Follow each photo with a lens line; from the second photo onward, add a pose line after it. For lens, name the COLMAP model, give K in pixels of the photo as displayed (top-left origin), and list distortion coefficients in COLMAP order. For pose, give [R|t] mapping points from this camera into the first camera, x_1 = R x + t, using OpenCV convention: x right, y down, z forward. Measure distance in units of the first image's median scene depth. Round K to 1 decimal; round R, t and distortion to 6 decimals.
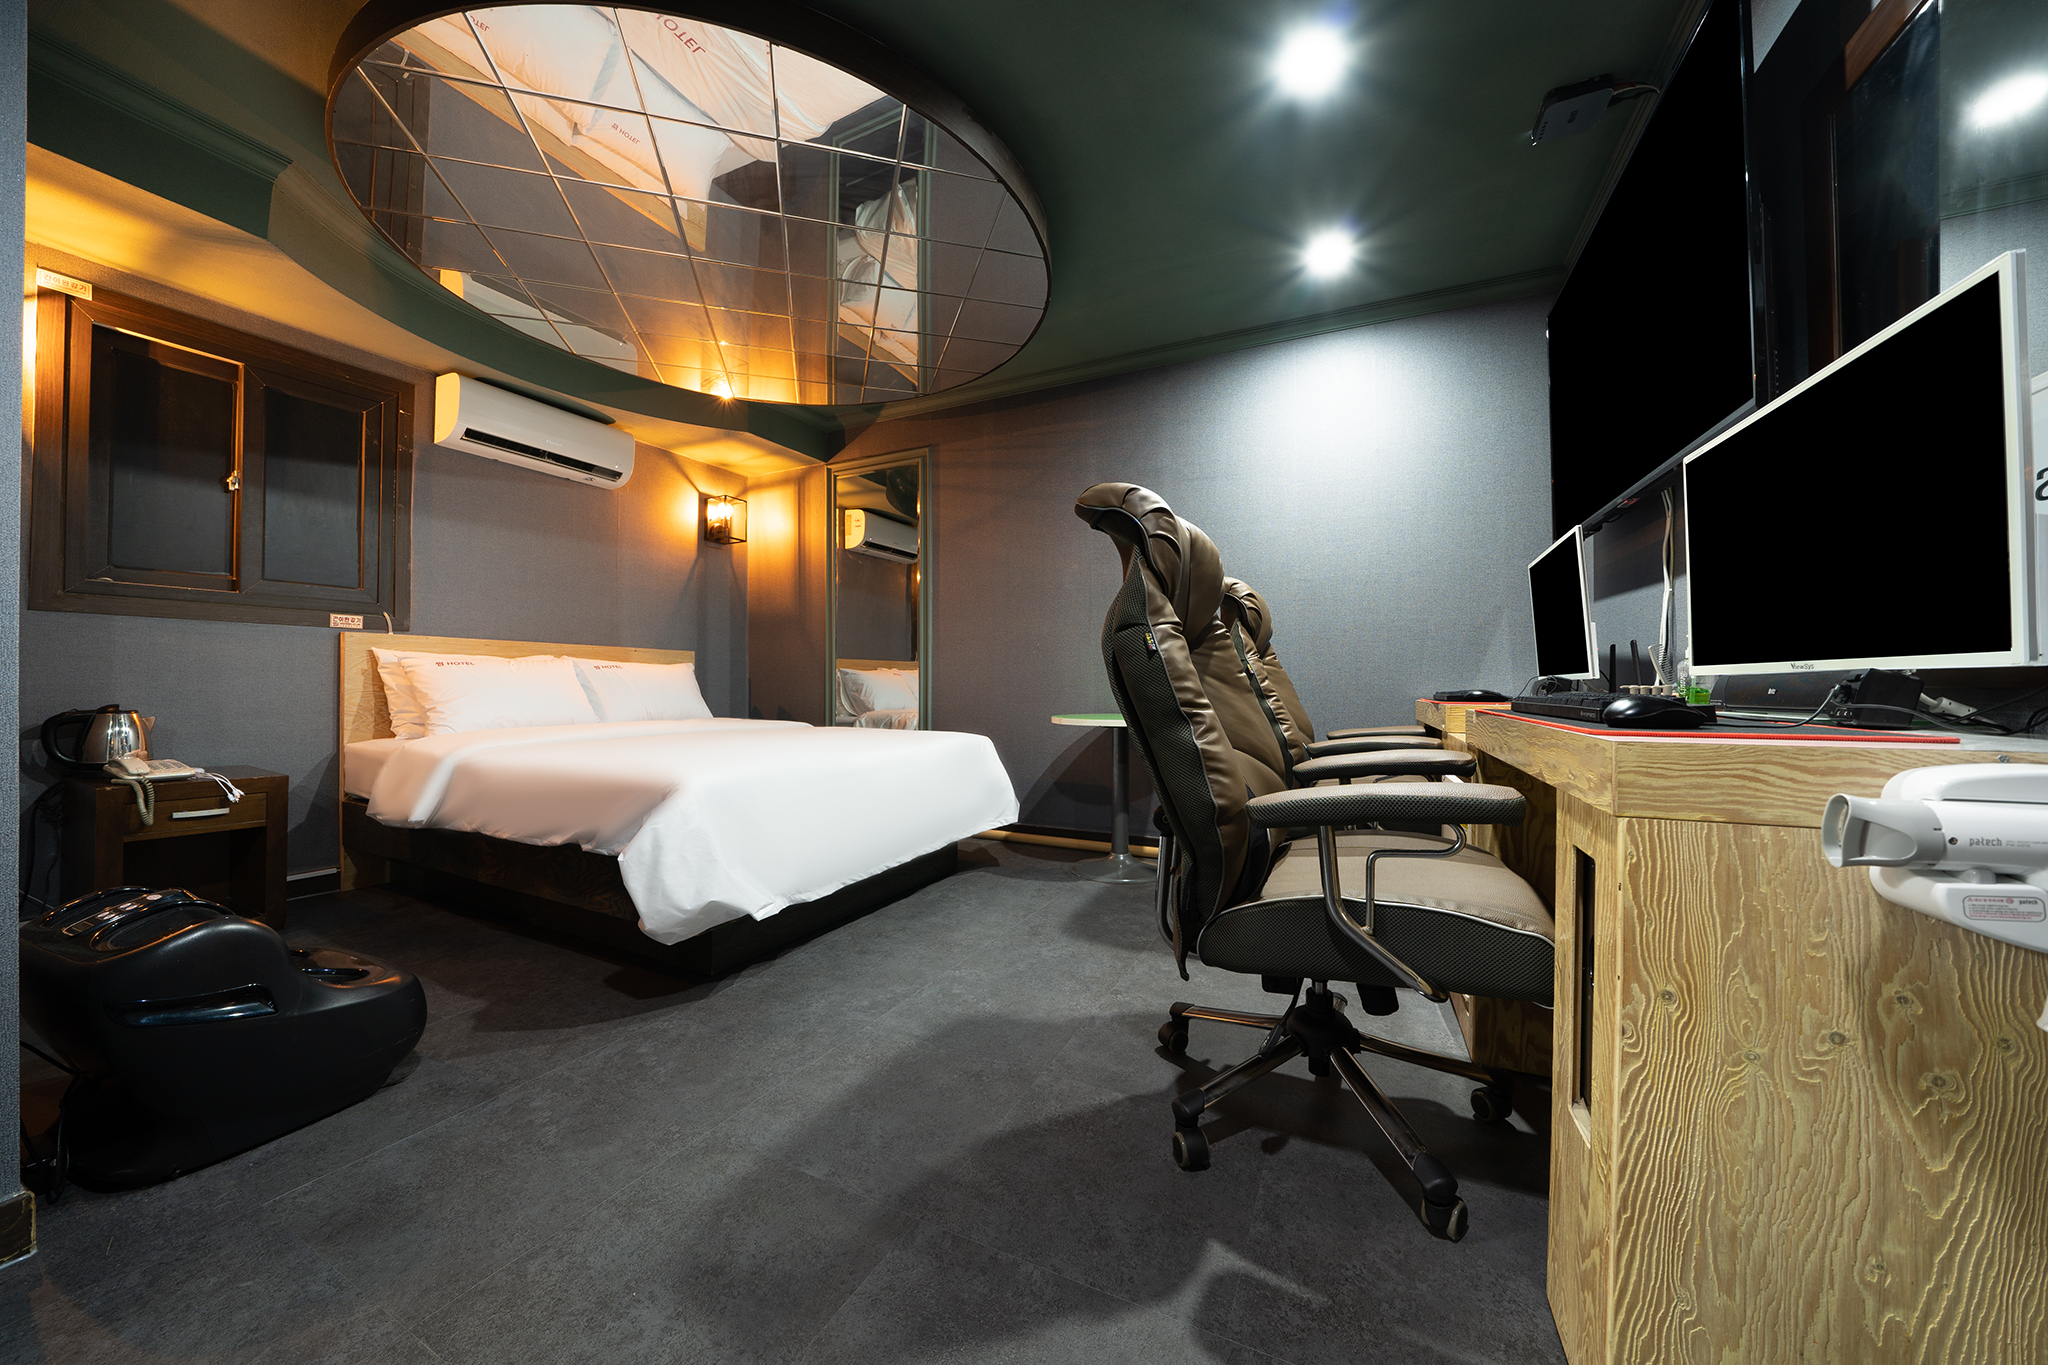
lens RADIAL K [[706.5, 0, 1028.9], [0, 706.5, 681.6], [0, 0, 1]] dist [-0.026457, 0.002121]
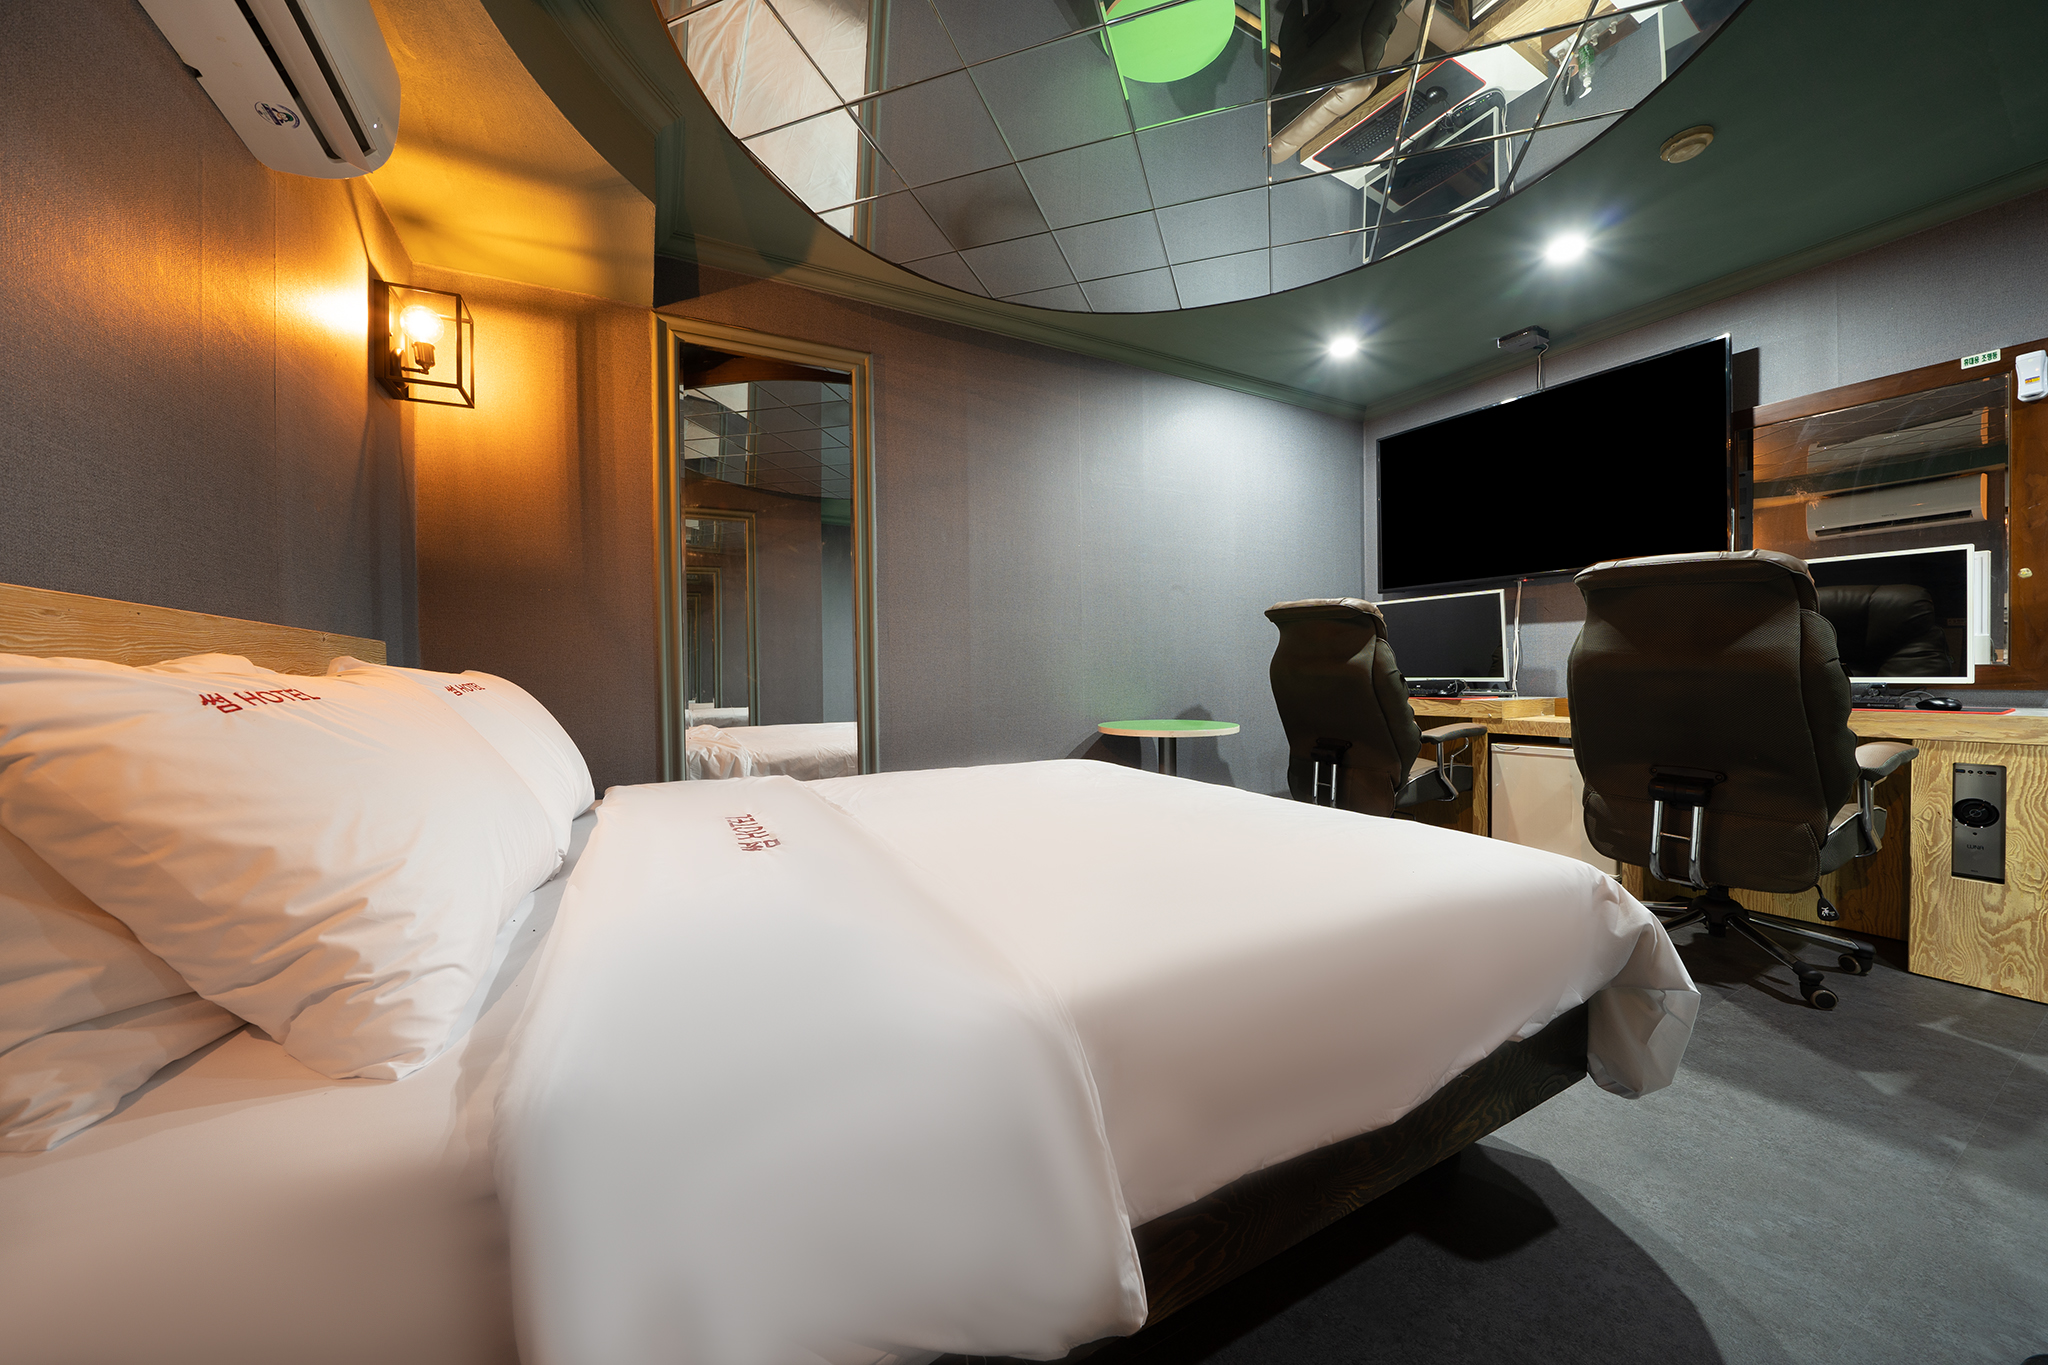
lens RADIAL K [[706.5, 0, 1021.0], [0, 706.5, 686.0], [0, 0, 1]] dist [-0.026457, 0.002121]
pose [[0.589537, -0.023845, 0.807390, -1.149661], [0.012259, 0.999713, 0.020574, -0.039951], [-0.807649, -0.002232, 0.589660, 0.886269]]
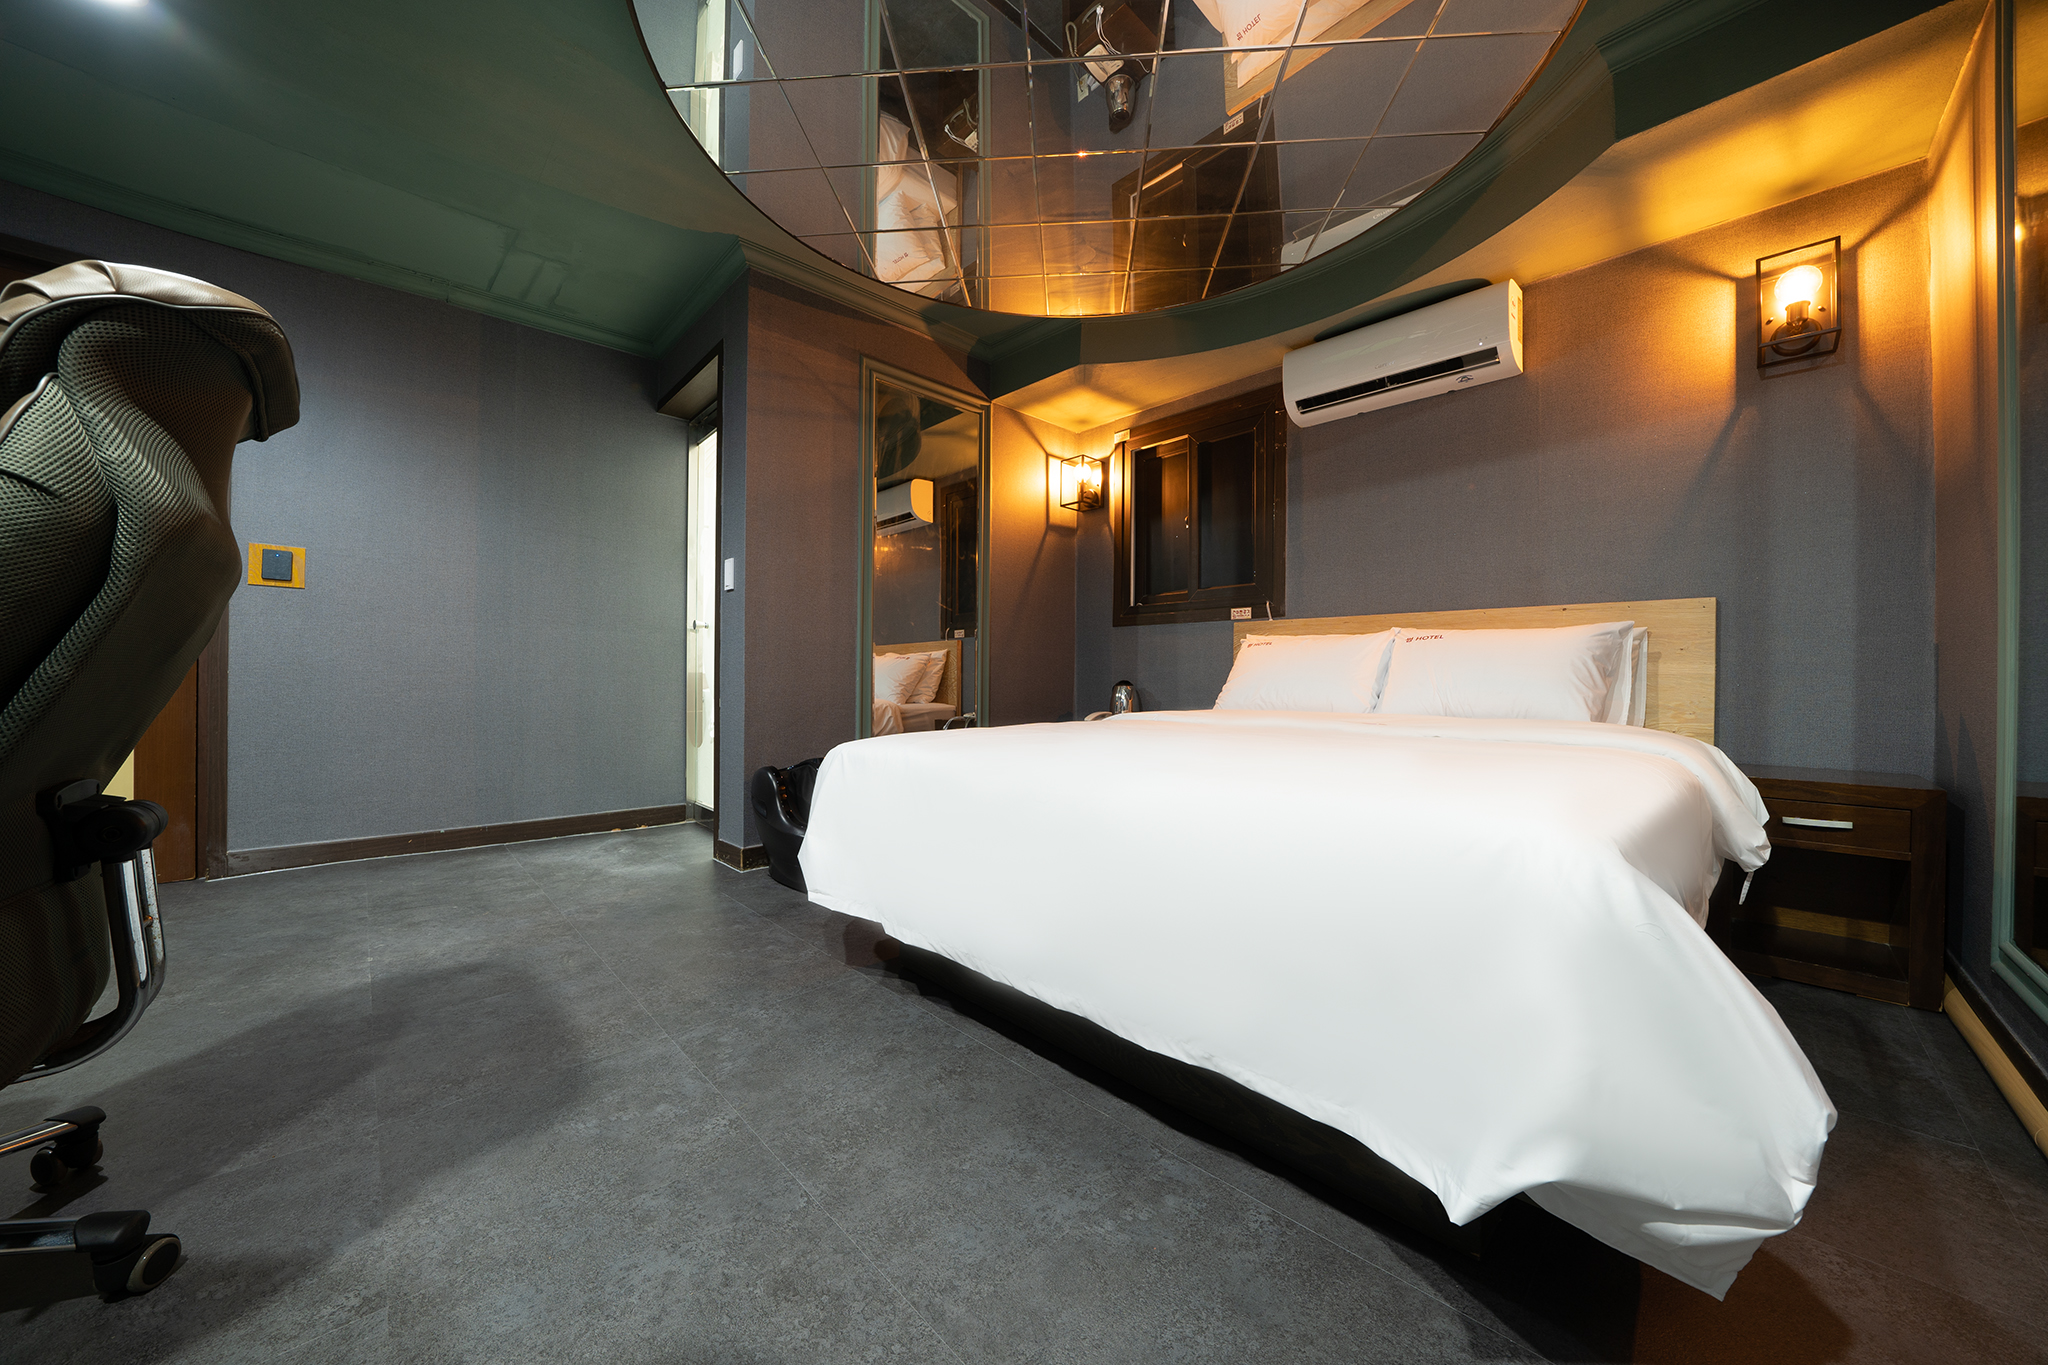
lens RADIAL K [[706.5, 0, 1016.3], [0, 706.5, 682.9], [0, 0, 1]] dist [-0.026457, 0.002121]
pose [[-0.355559, -0.002051, -0.934652, 0.342370], [-0.004386, 0.999990, -0.000526, 0.042737], [0.934644, 0.003912, -0.355564, 1.377888]]
